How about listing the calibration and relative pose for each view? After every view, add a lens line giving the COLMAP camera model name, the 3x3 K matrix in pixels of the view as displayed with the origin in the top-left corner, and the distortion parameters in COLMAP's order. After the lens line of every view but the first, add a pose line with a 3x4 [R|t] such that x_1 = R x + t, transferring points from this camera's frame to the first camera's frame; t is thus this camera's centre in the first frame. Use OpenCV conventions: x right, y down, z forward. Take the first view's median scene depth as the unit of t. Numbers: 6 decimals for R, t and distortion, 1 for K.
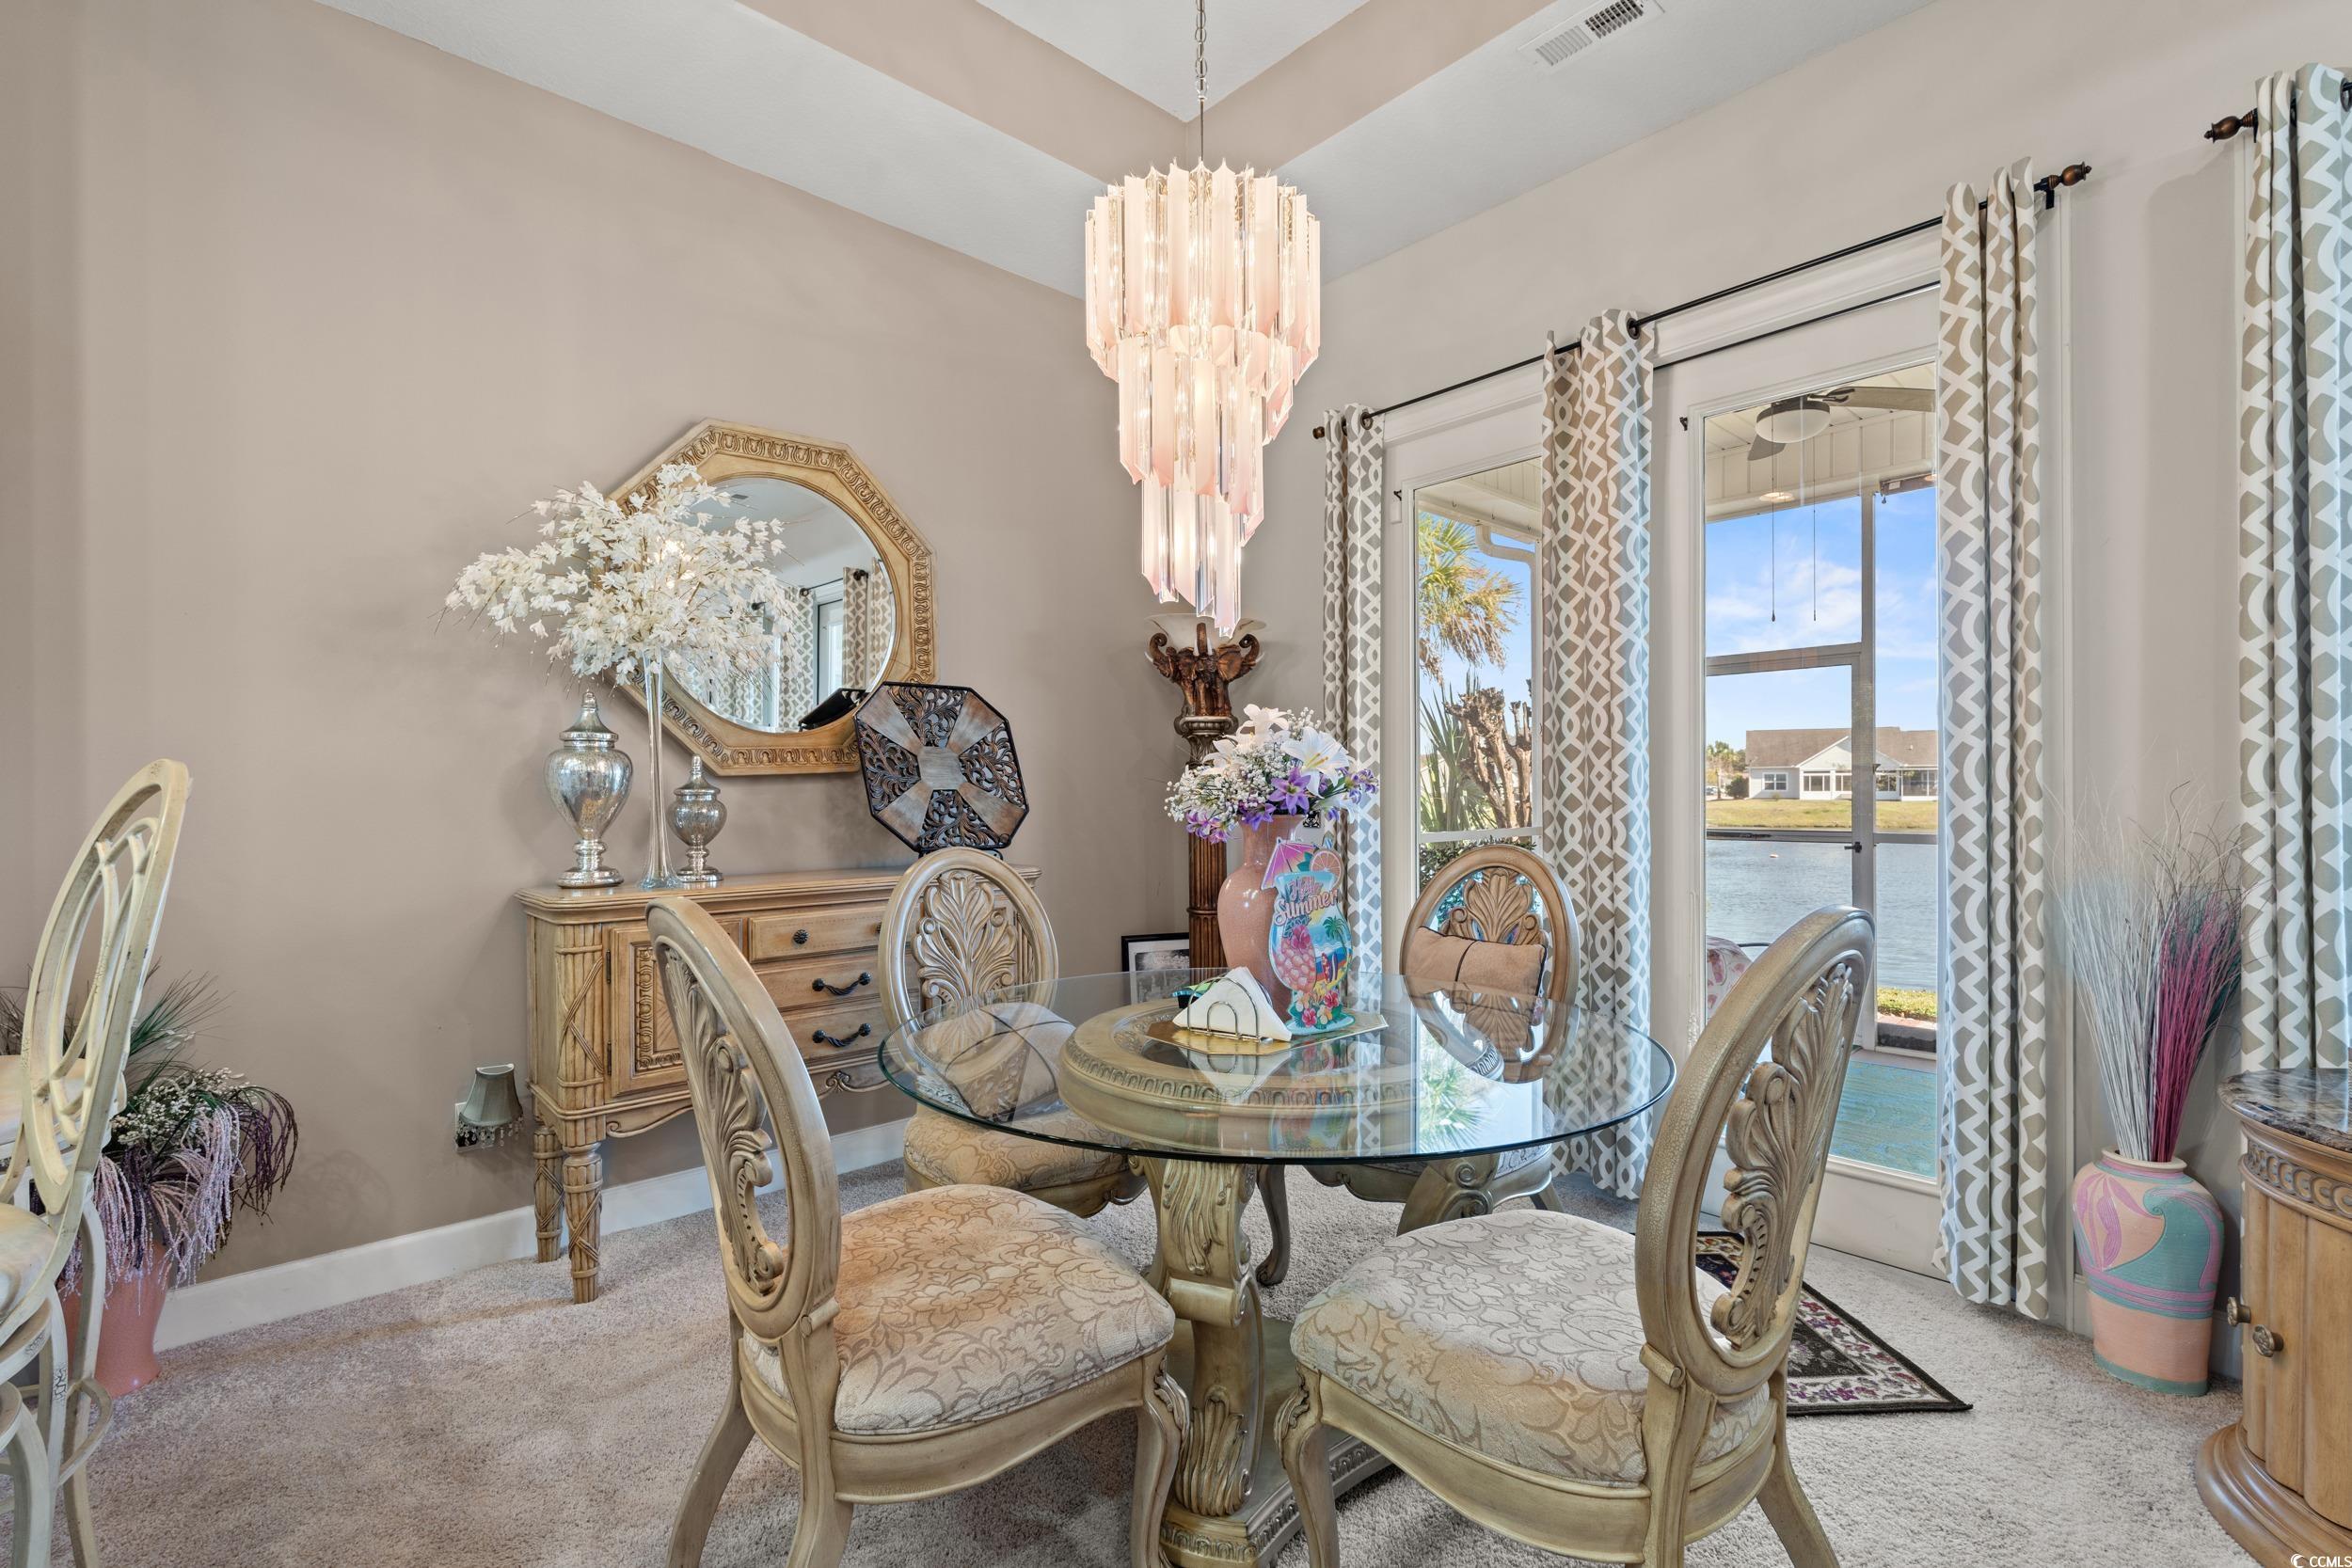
lens RADIAL K [[1034.9, 0, 1197.1], [0, 1034.9, 789.1], [0, 0, 1]] dist [-0.005663, -0.000065]
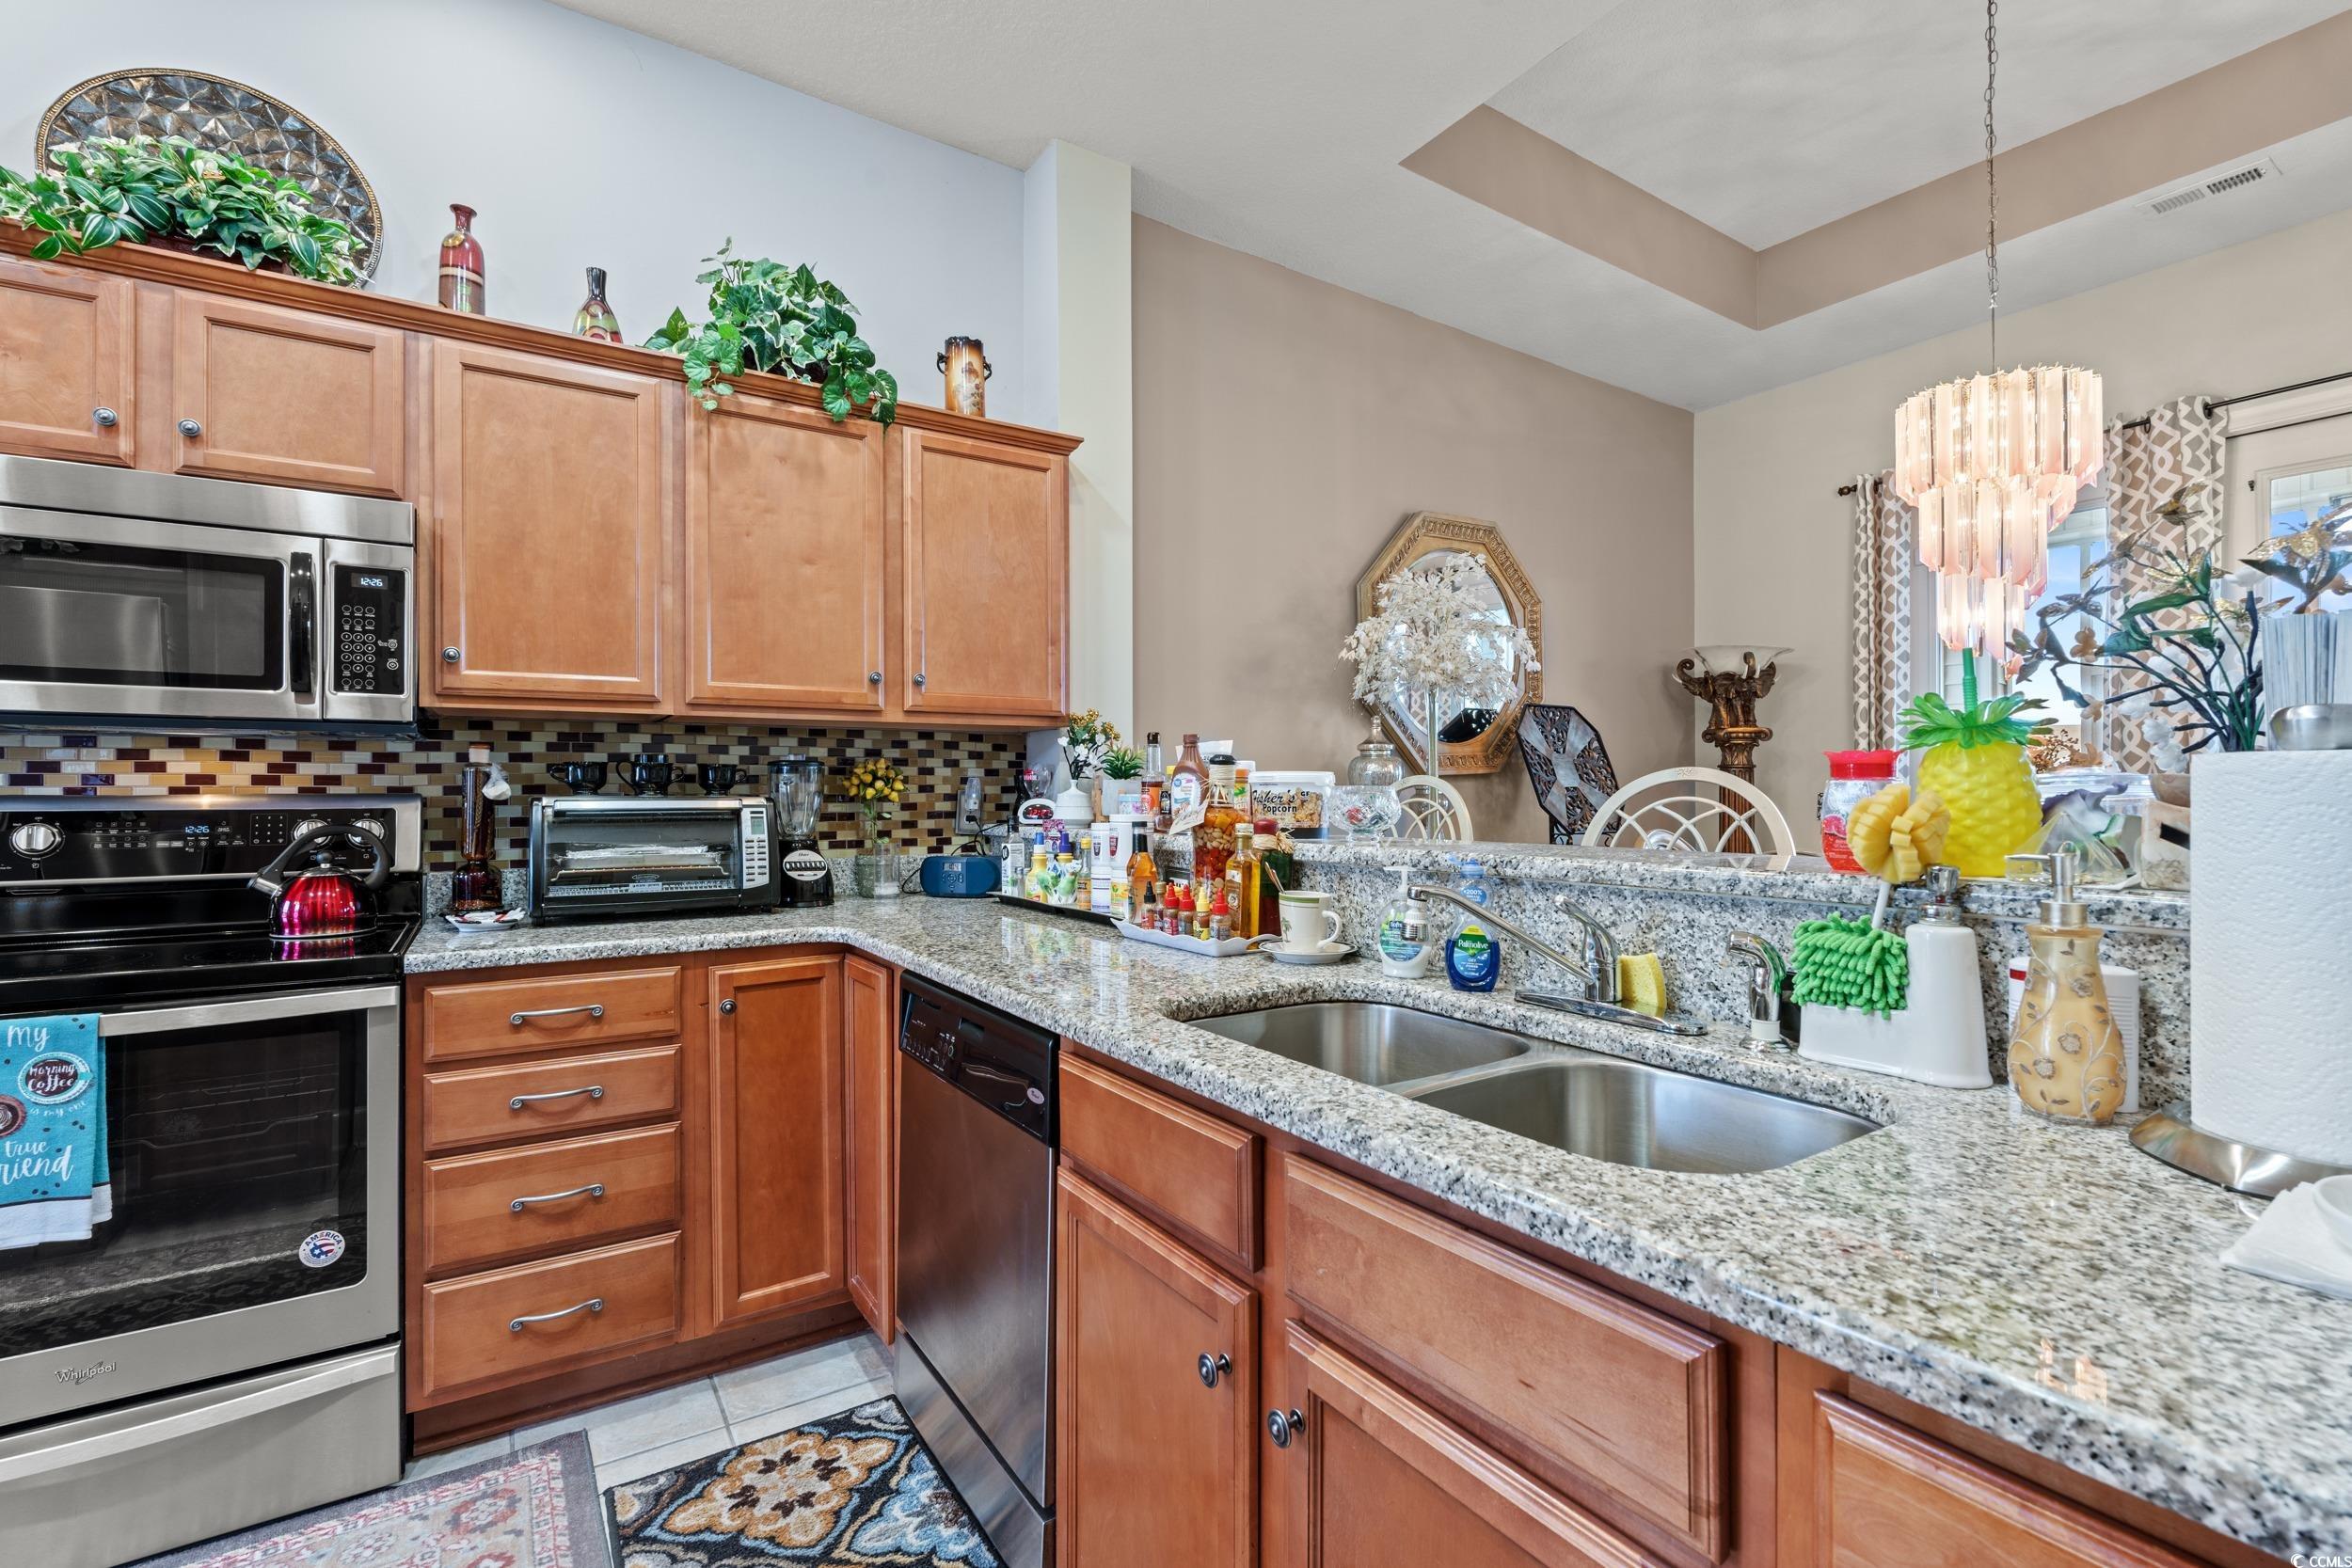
lens RADIAL K [[1034.9, 0, 1185.6], [0, 1034.9, 788.4], [0, 0, 1]] dist [-0.005663, -0.000065]
pose [[0.987144, 0.002424, -0.159818, -0.573350], [-0.002775, 0.999994, -0.001973, 0.006927], [0.159812, 0.002391, 0.987145, -0.392011]]
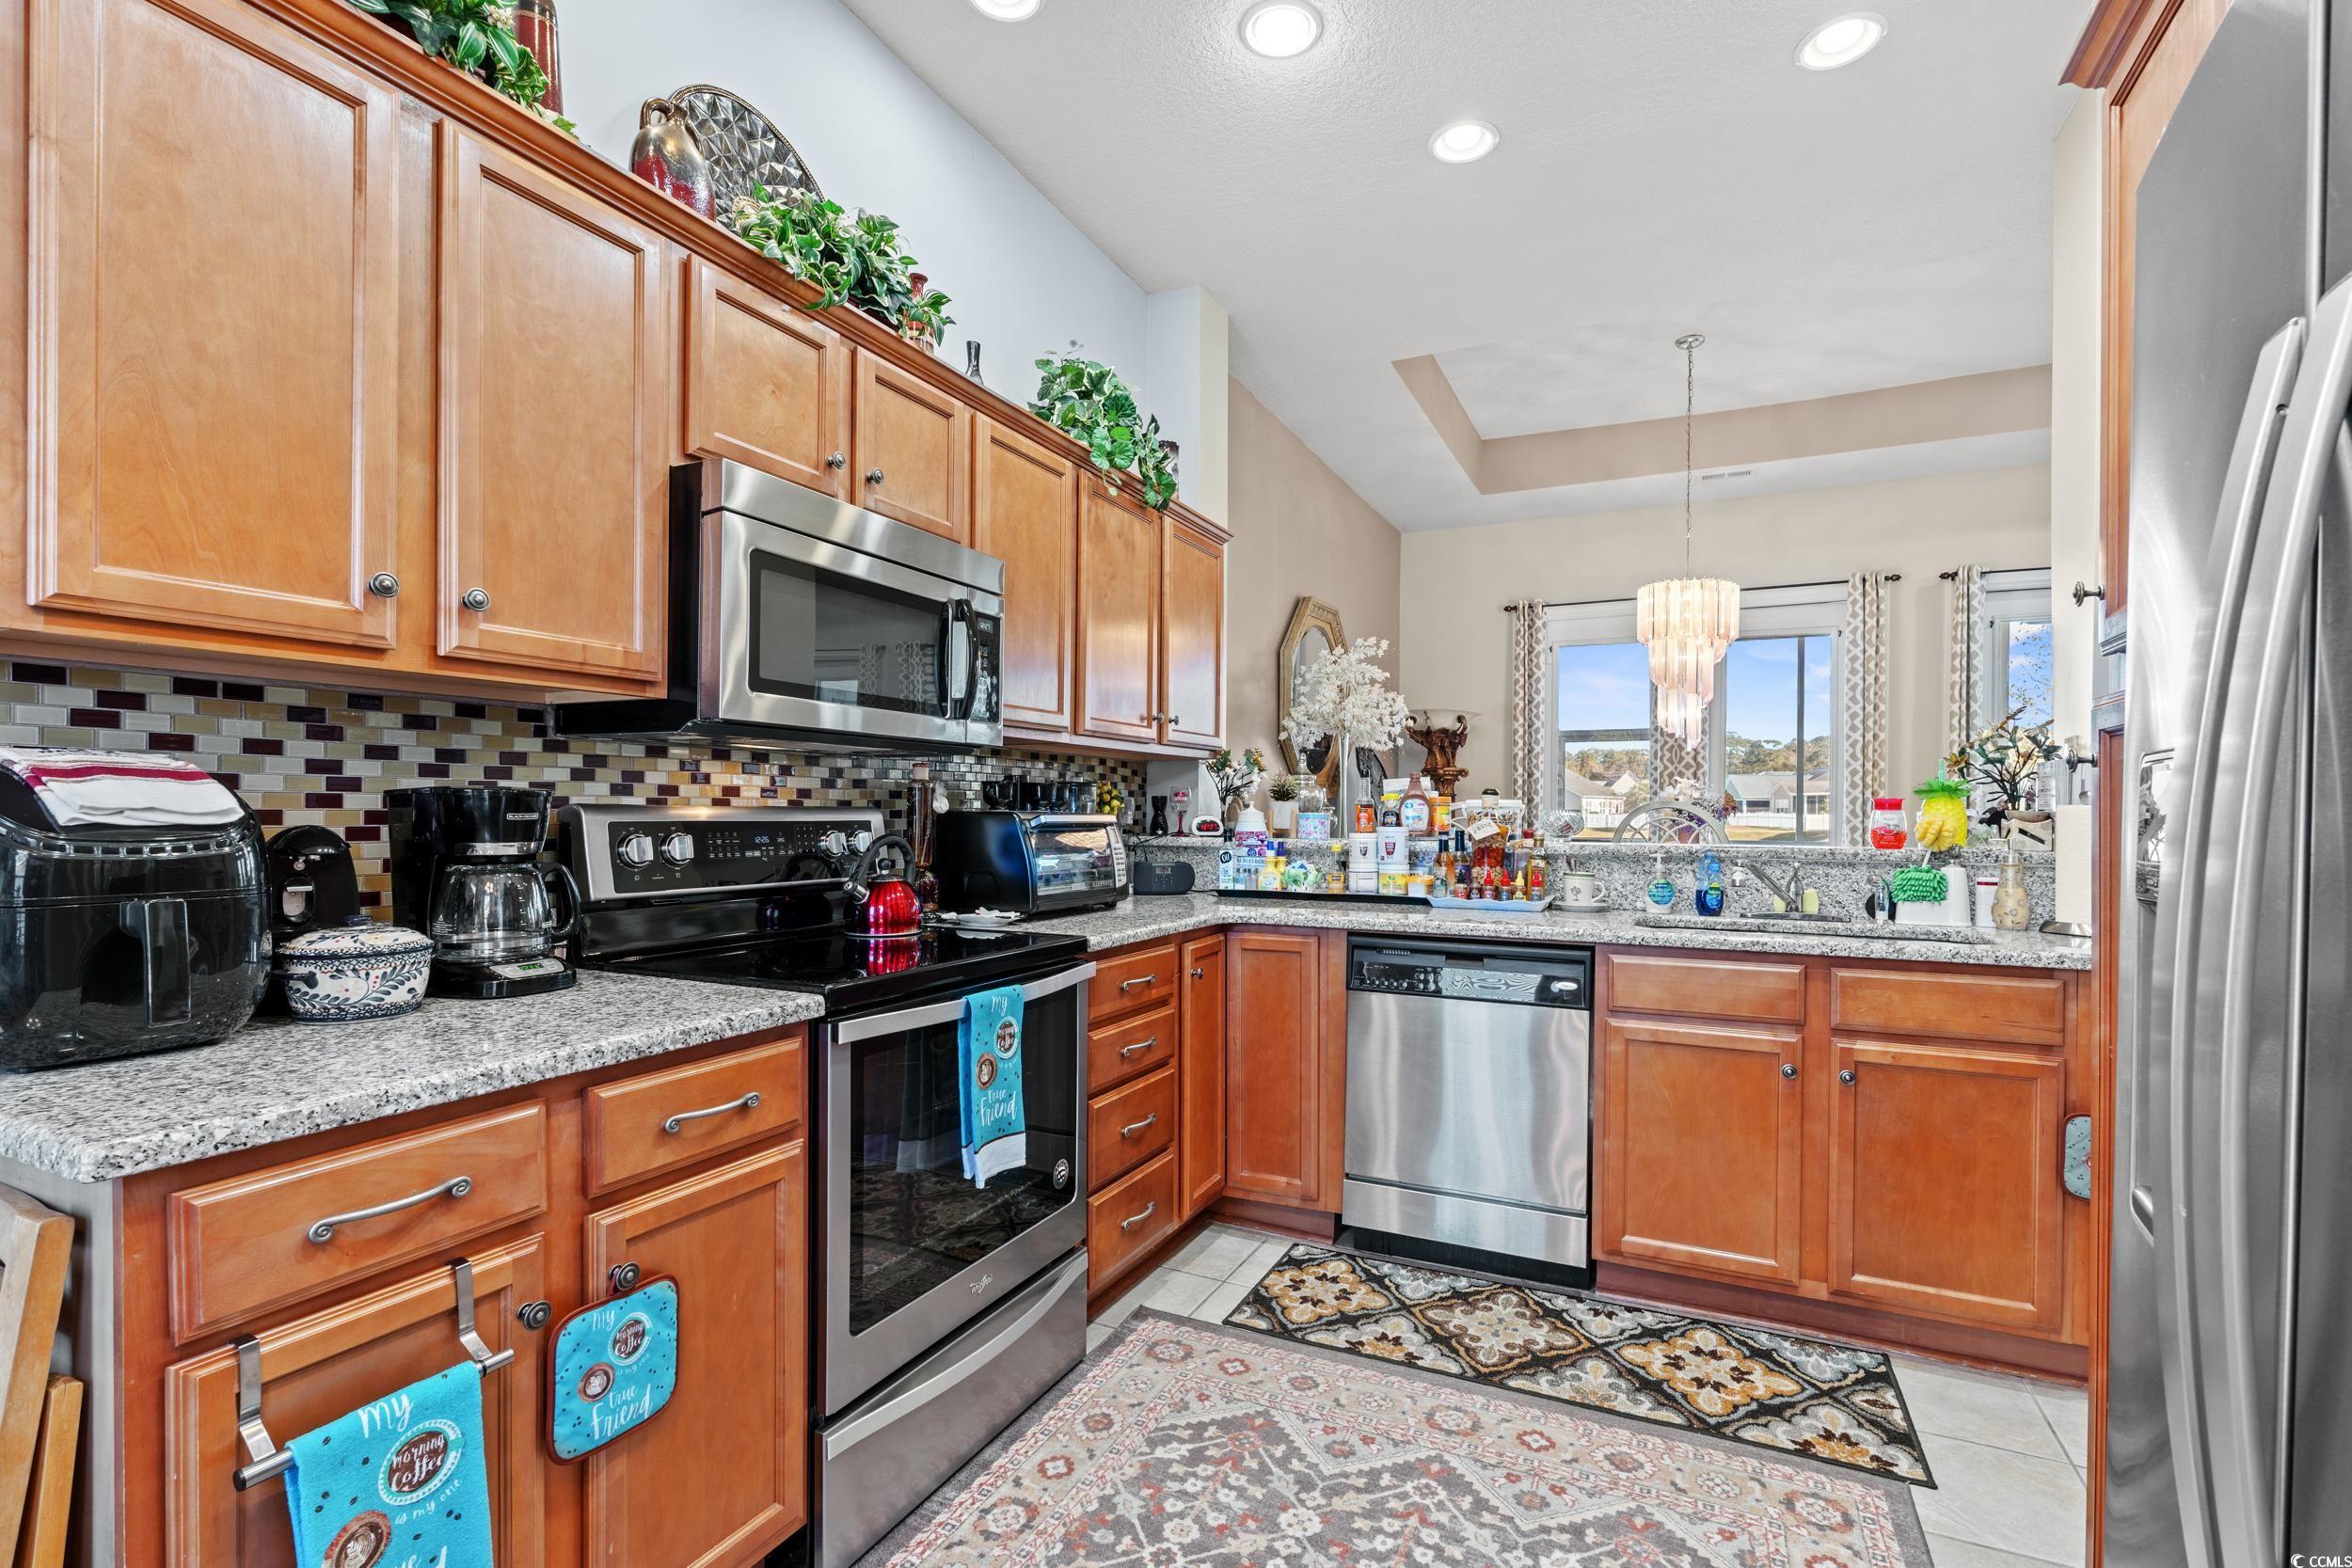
lens RADIAL K [[1034.9, 0, 1234.3], [0, 1034.9, 815.8], [0, 0, 1]] dist [-0.005663, -0.000065]
pose [[0.926896, 0.010882, 0.375161, -1.256392], [-0.013021, 0.999910, 0.003168, 0.011330], [-0.375092, -0.007822, 0.926954, -0.597512]]
